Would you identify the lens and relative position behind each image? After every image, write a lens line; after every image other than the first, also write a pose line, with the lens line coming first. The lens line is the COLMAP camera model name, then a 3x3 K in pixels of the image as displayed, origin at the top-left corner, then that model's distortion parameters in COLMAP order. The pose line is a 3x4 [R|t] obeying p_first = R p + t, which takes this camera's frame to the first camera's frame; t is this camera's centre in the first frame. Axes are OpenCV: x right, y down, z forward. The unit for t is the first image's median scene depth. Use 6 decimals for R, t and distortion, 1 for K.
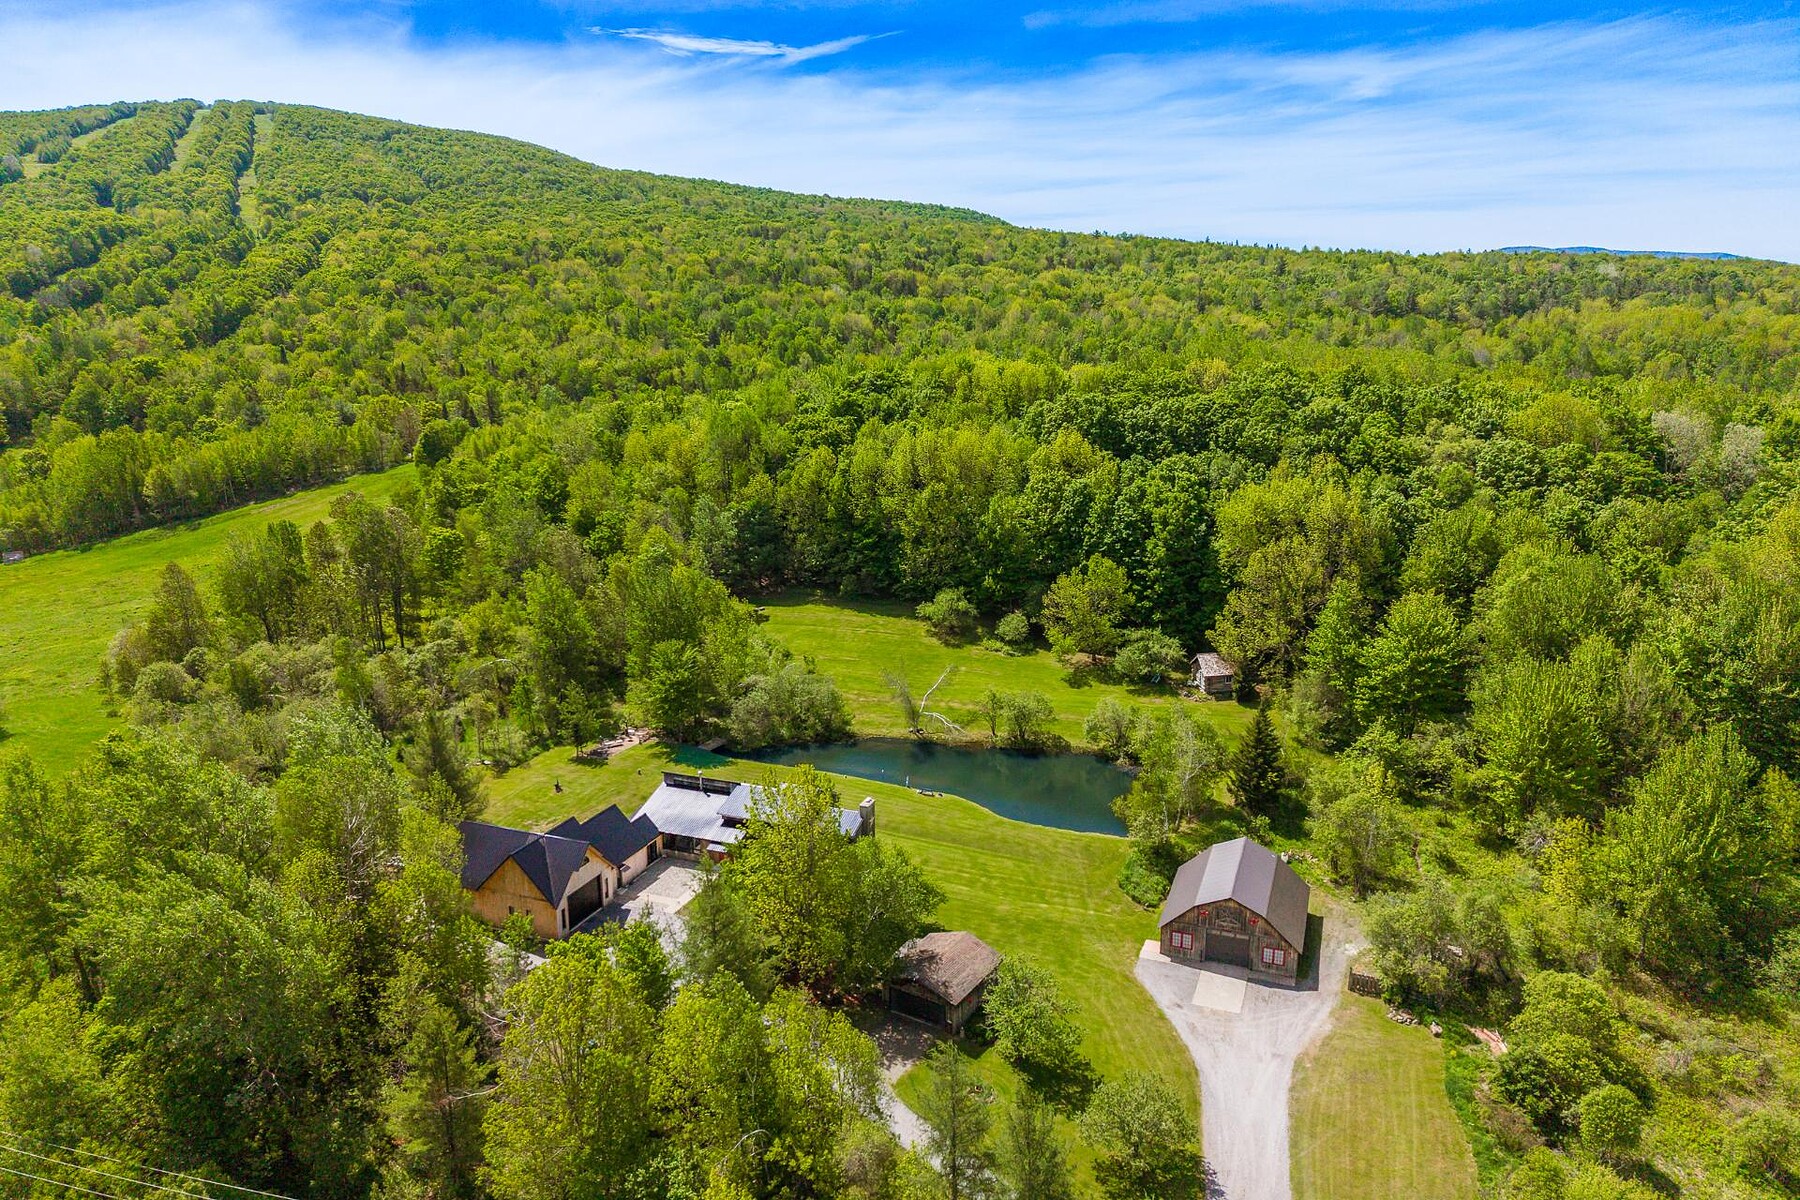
lens RADIAL K [[1321.5, 0, 900.0], [0, 1321.5, 600.0], [0, 0, 1]] dist [-0.025574, 0.007407]
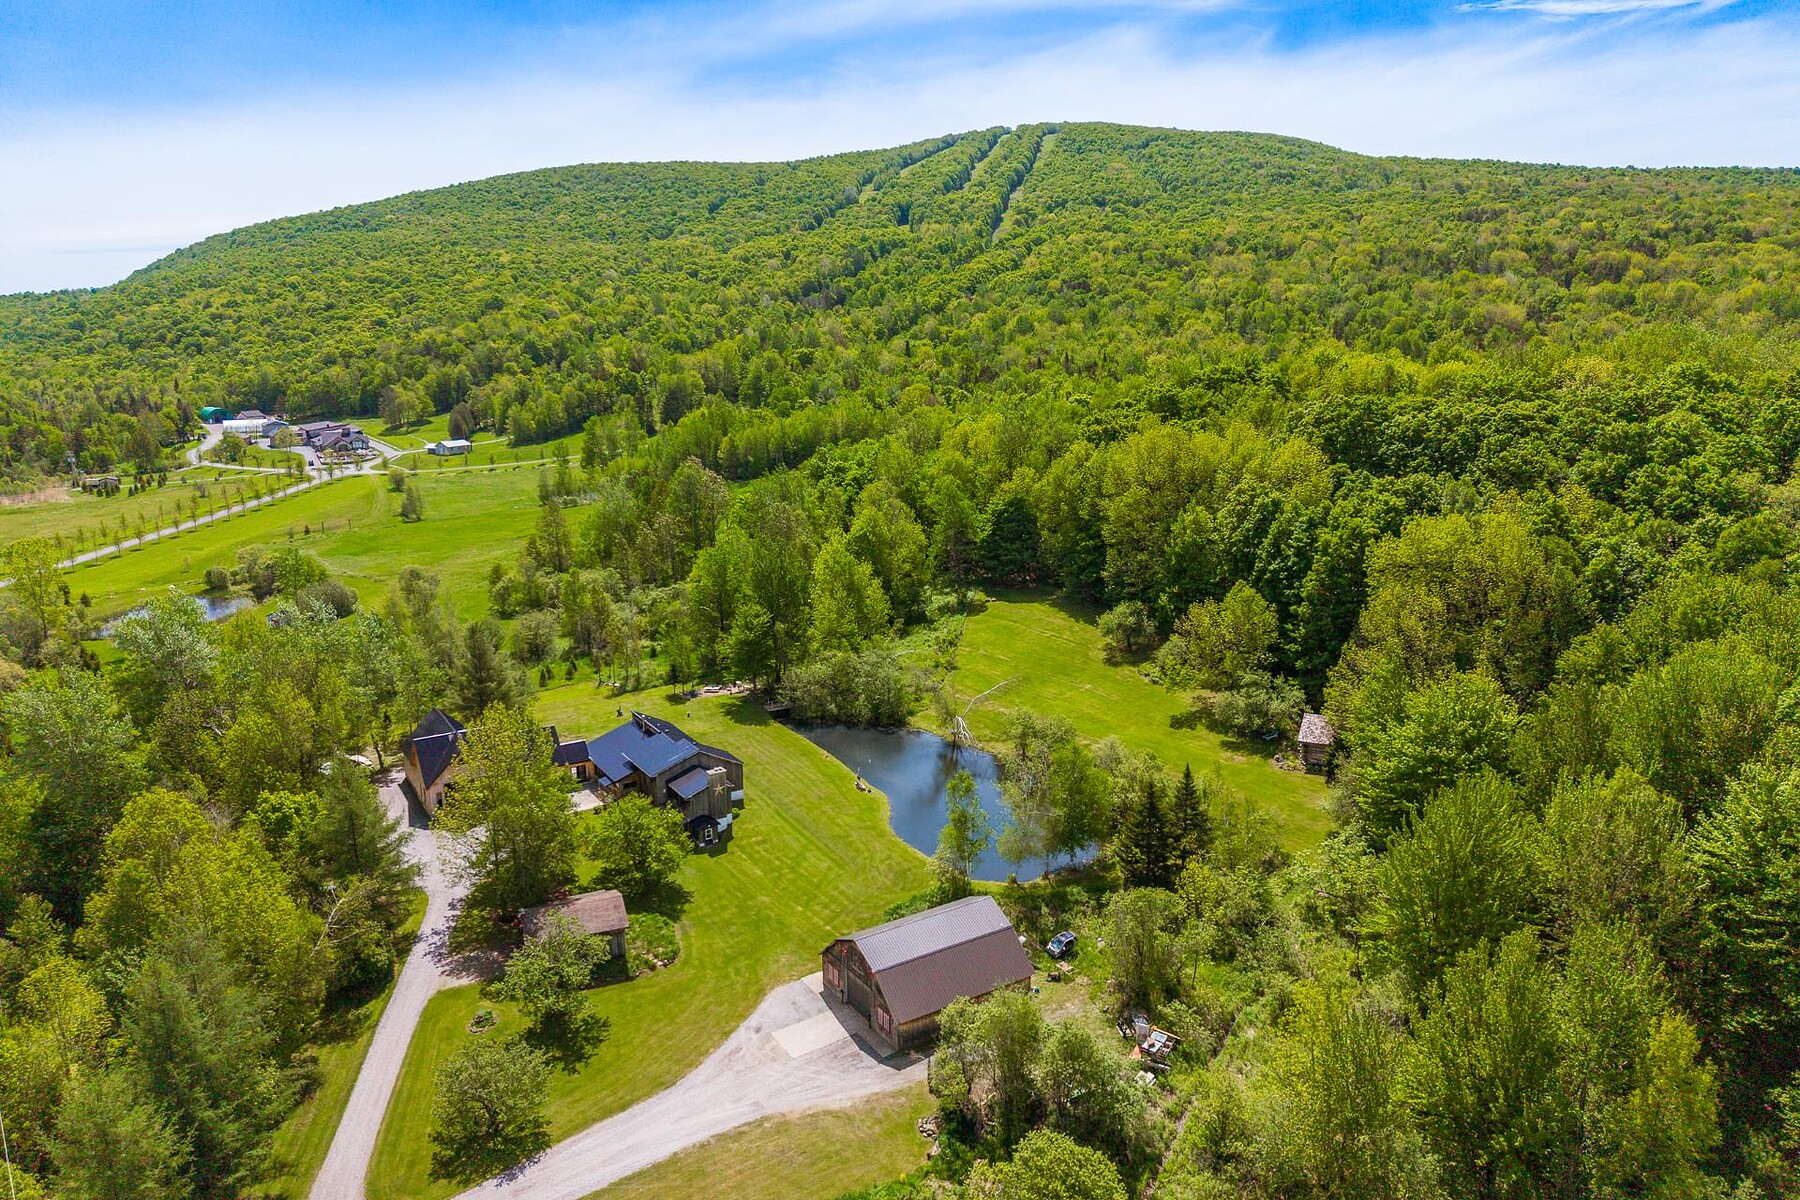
lens RADIAL K [[1272.8, 0, 804.4], [0, 1272.8, 598.9], [0, 0, 1]] dist [-0.024136, 0.005638]
pose [[0.761037, 0.129036, -0.635746, 0.418404], [-0.122651, 0.990963, 0.054311, -0.029989], [0.637008, 0.036642, 0.769986, 0.161610]]
